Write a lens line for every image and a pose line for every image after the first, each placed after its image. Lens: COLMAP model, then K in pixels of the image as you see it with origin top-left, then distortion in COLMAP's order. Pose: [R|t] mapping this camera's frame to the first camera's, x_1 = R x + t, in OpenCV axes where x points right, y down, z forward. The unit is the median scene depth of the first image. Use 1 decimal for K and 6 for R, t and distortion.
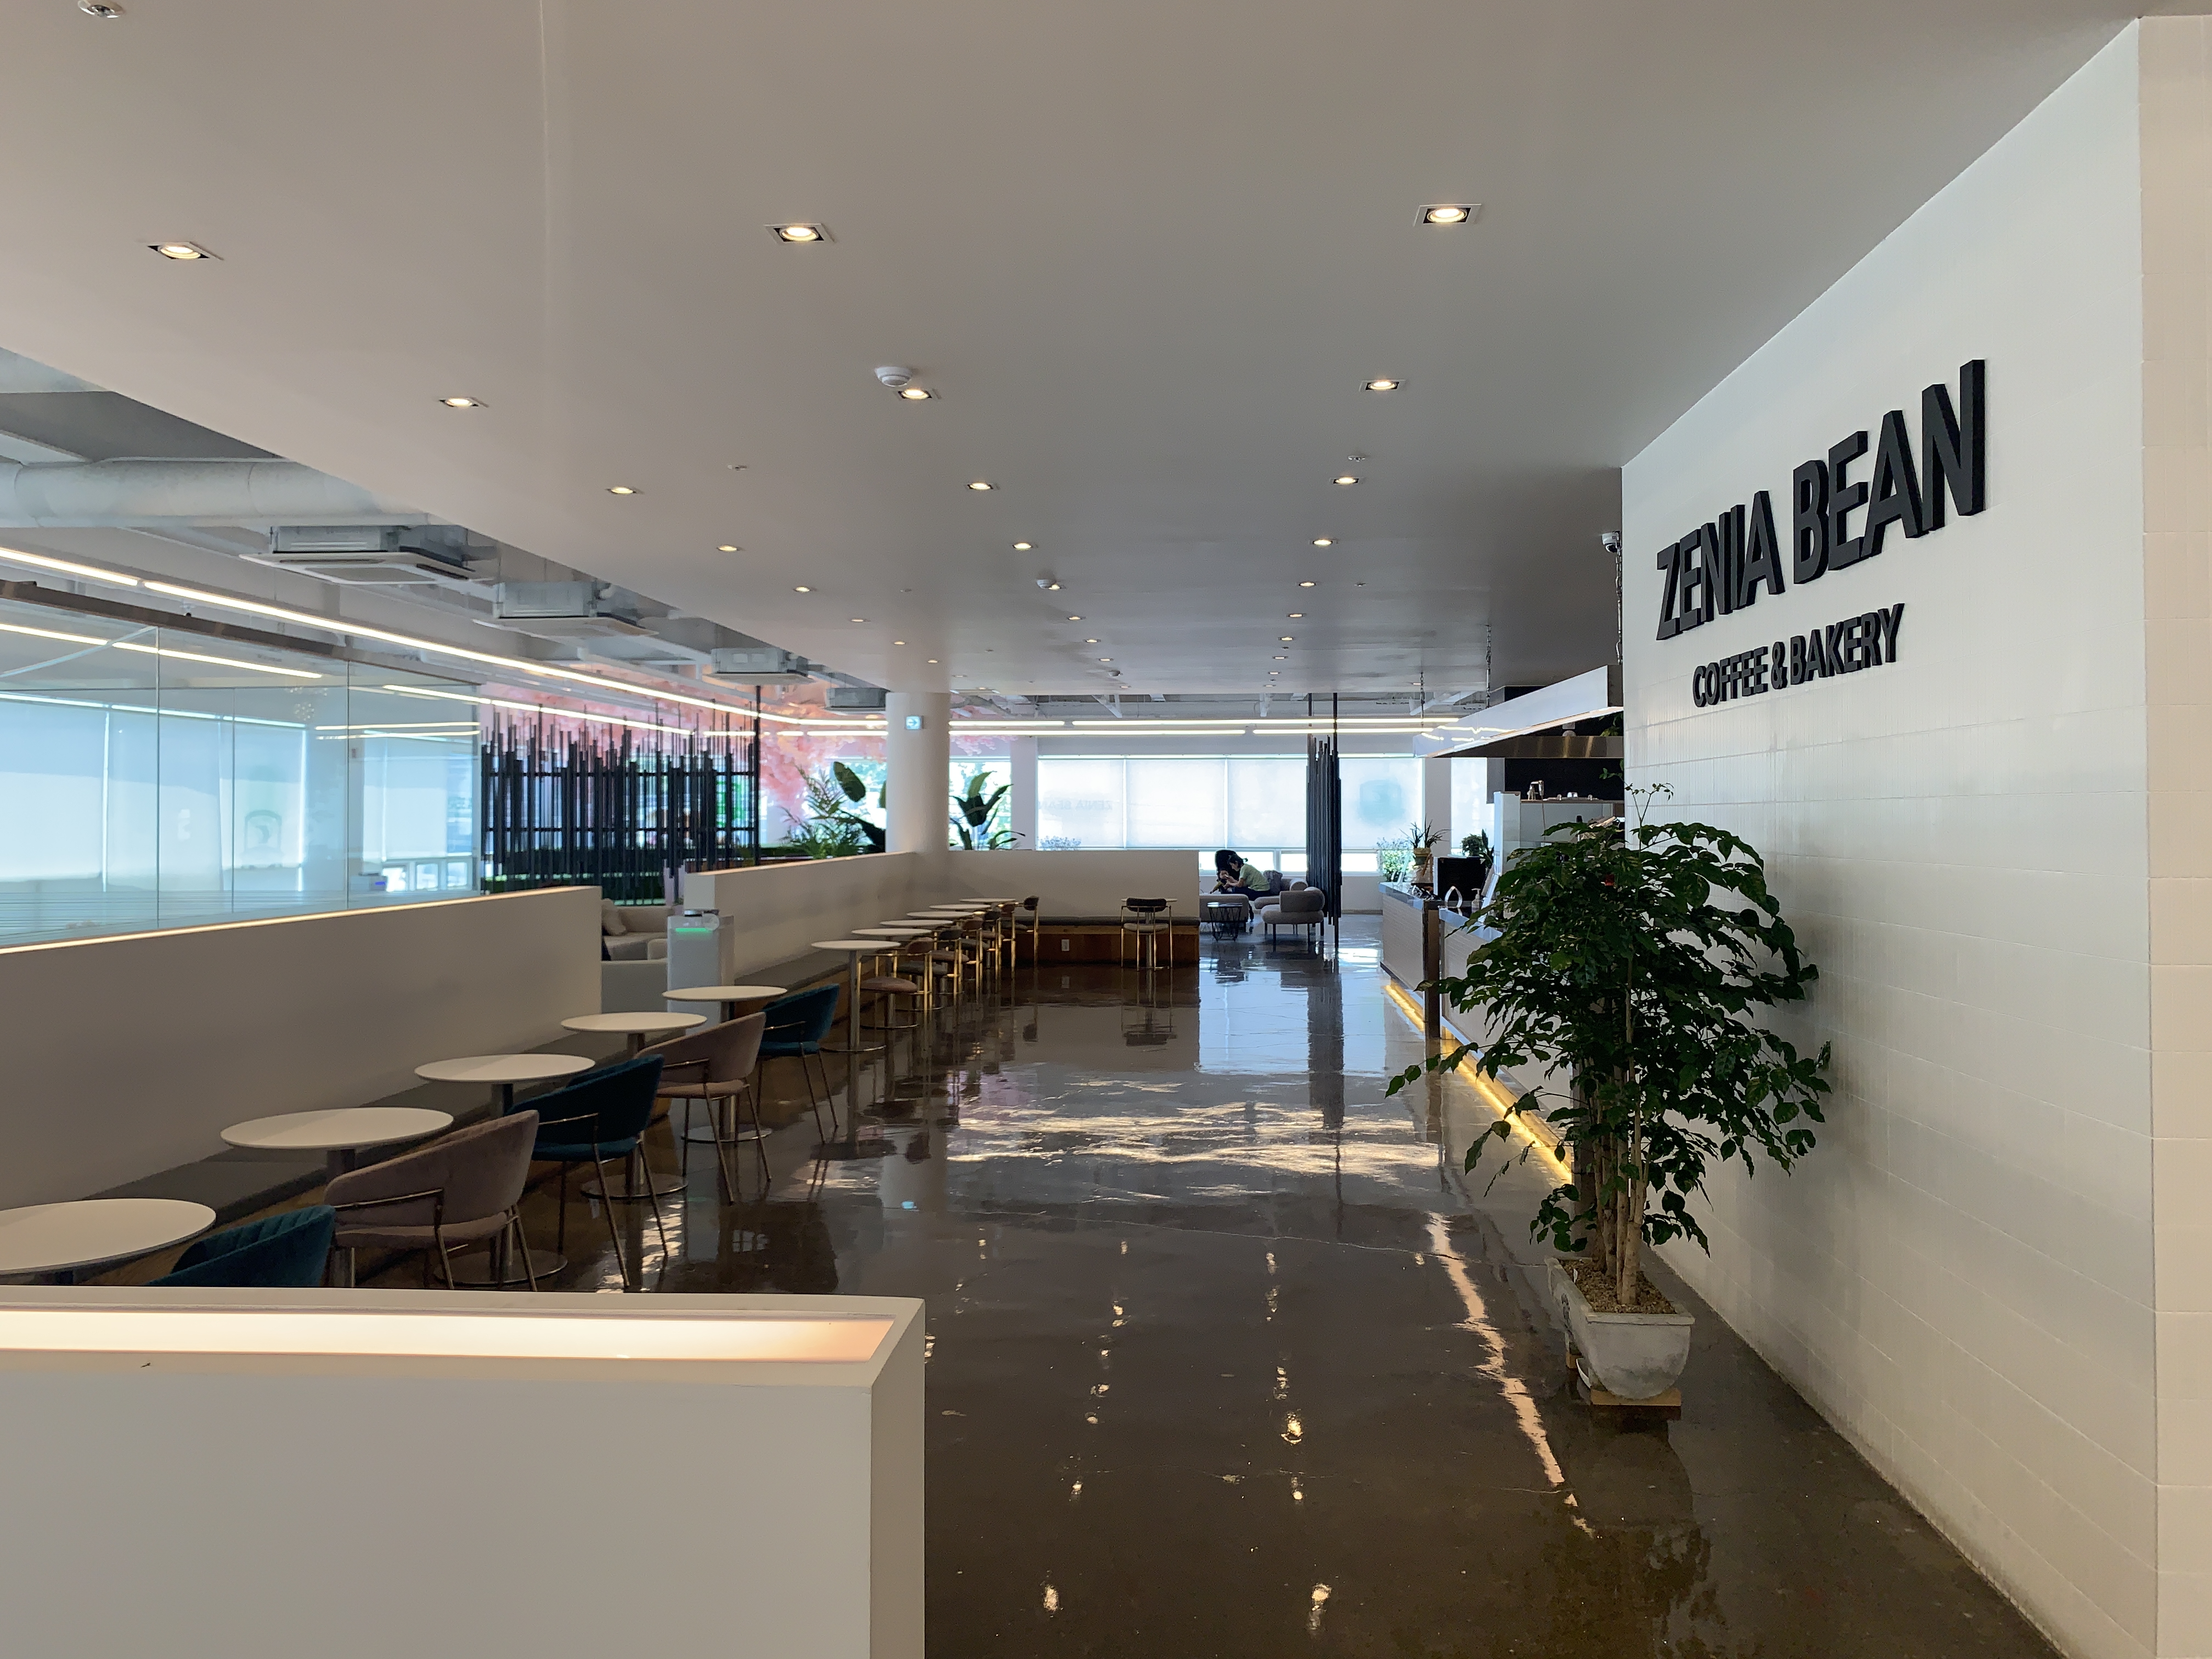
lens RADIAL K [[1680.9, 0, 1175.3], [0, 1680.9, 799.5], [0, 0, 1]] dist [0.106530, -0.225577]
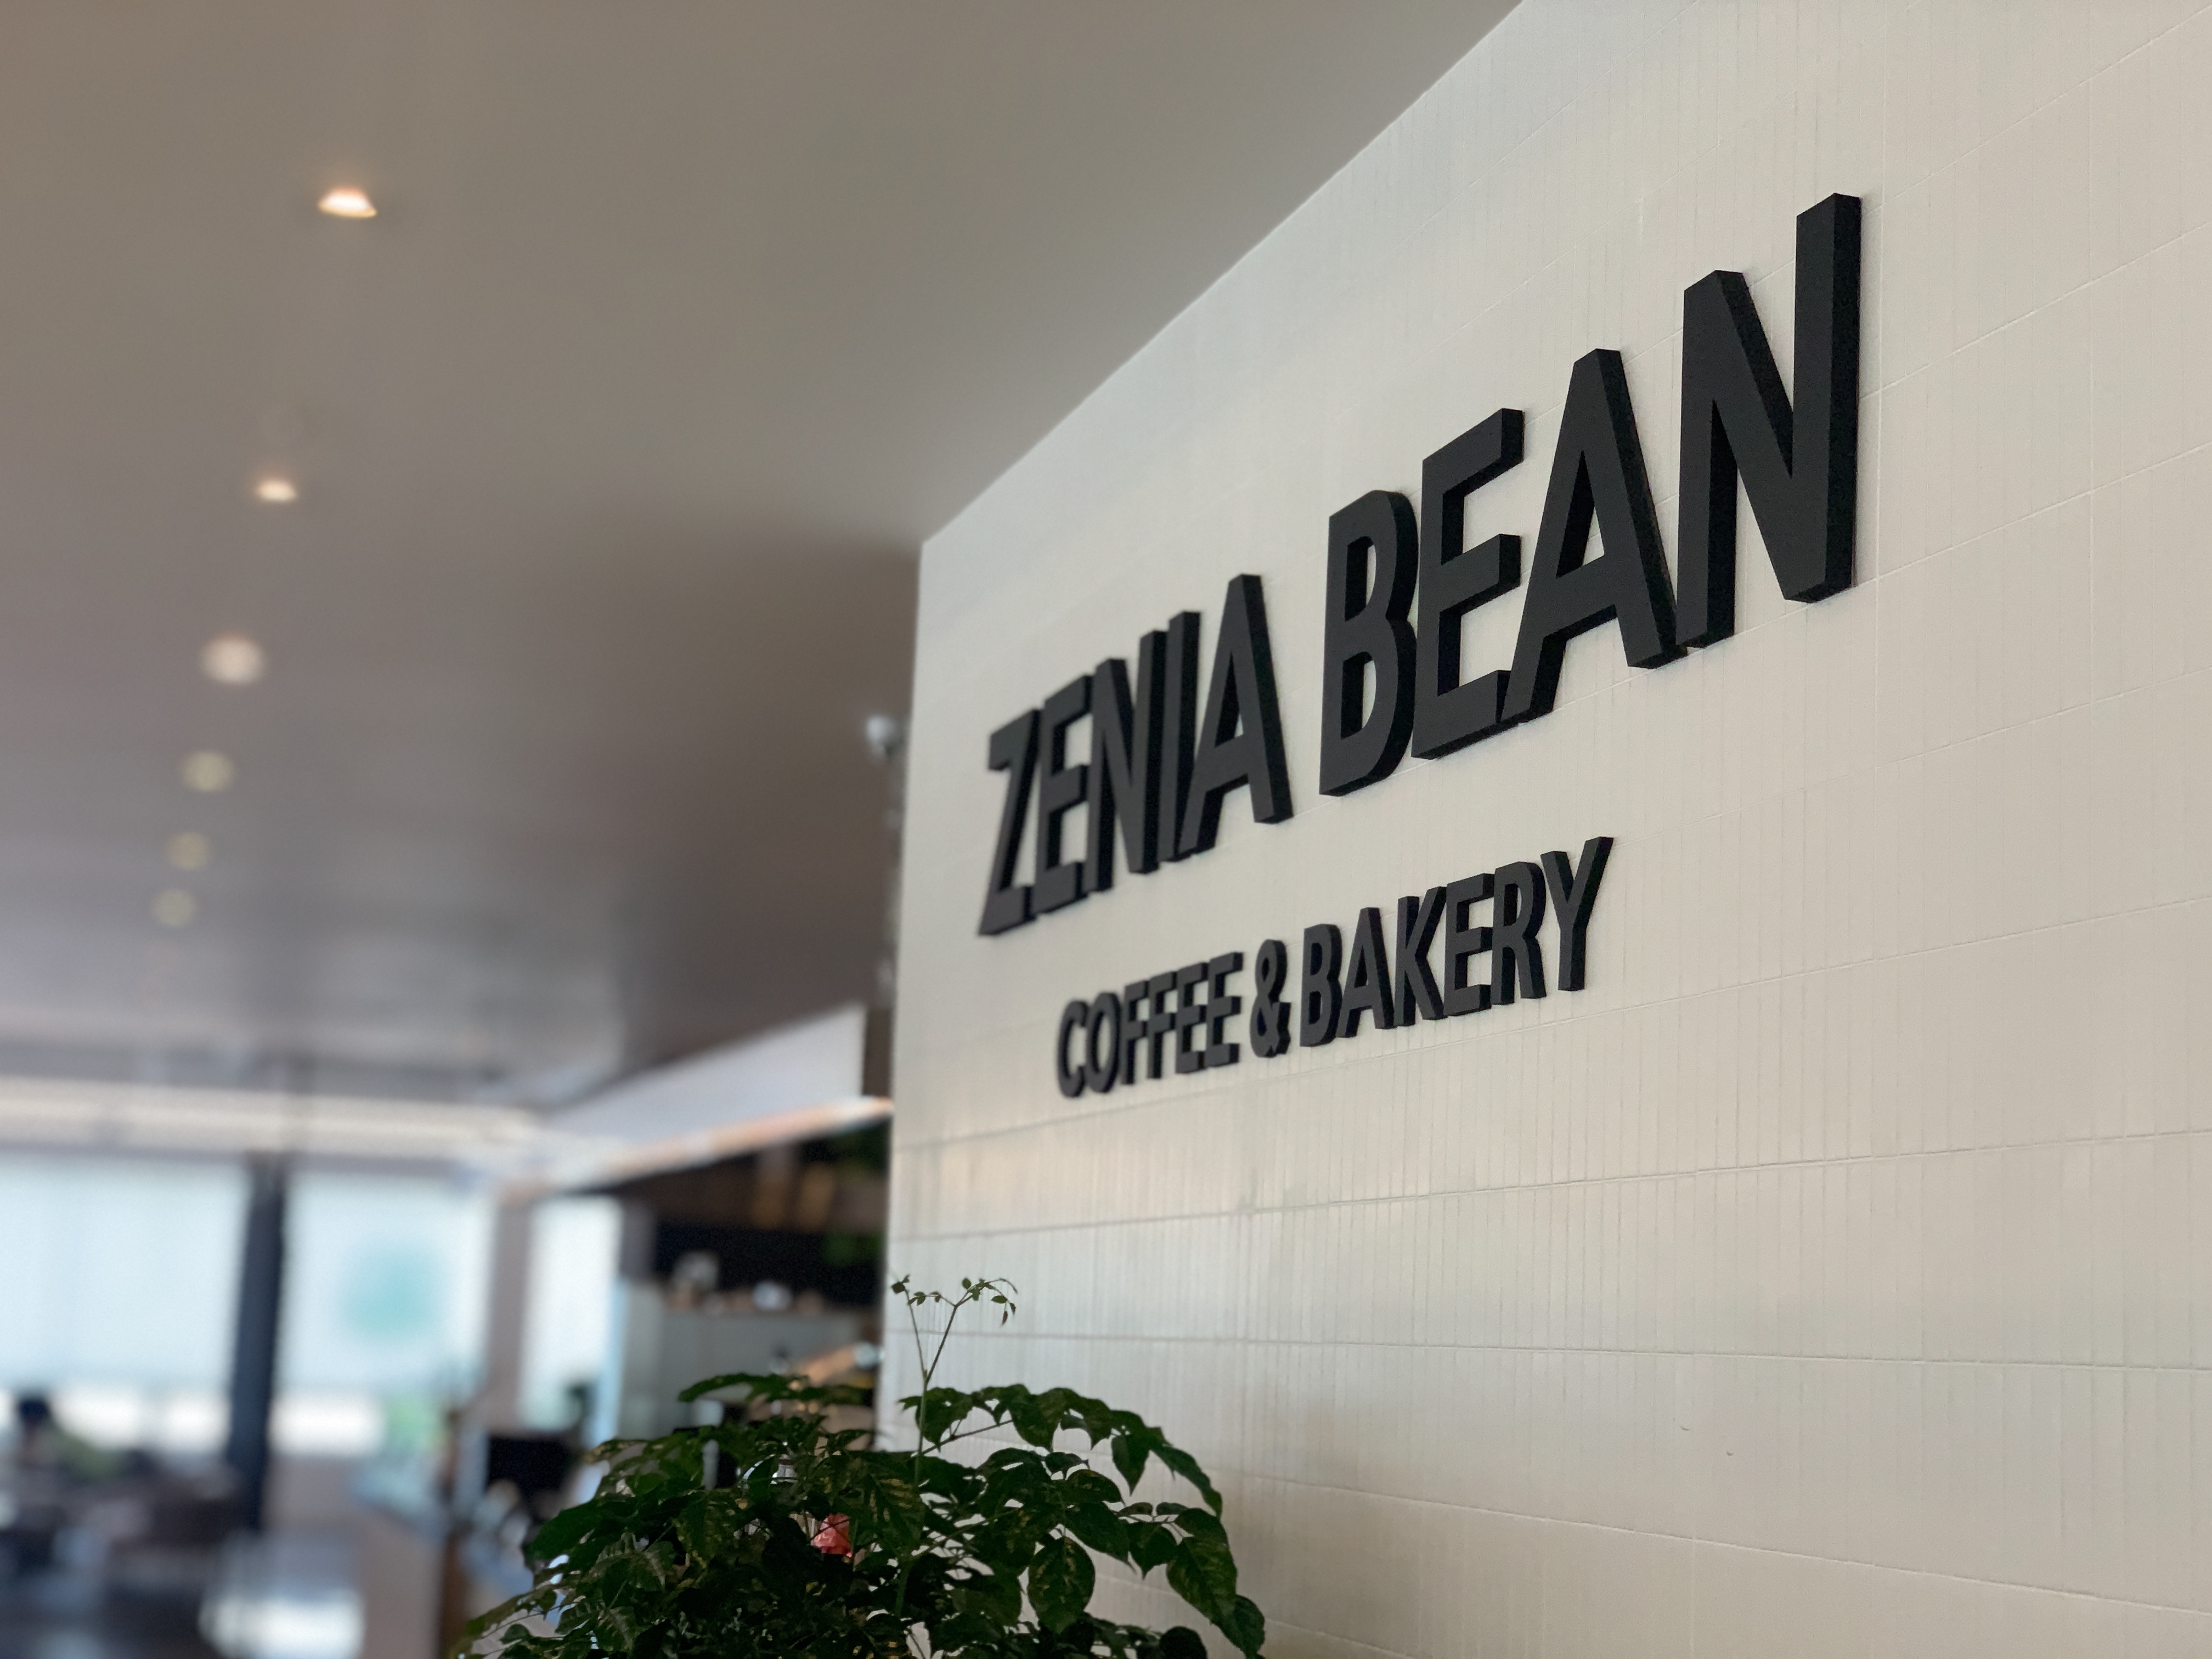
lens RADIAL K [[3232.5, 0, 1009.1], [0, 3232.5, 831.7], [0, 0, 1]] dist [0.105172, 0.023927]
pose [[0.954340, 0.091609, 0.284328, 0.071946], [-0.050880, 0.987757, -0.147472, -0.001581], [-0.294357, 0.126272, 0.947317, 0.276599]]
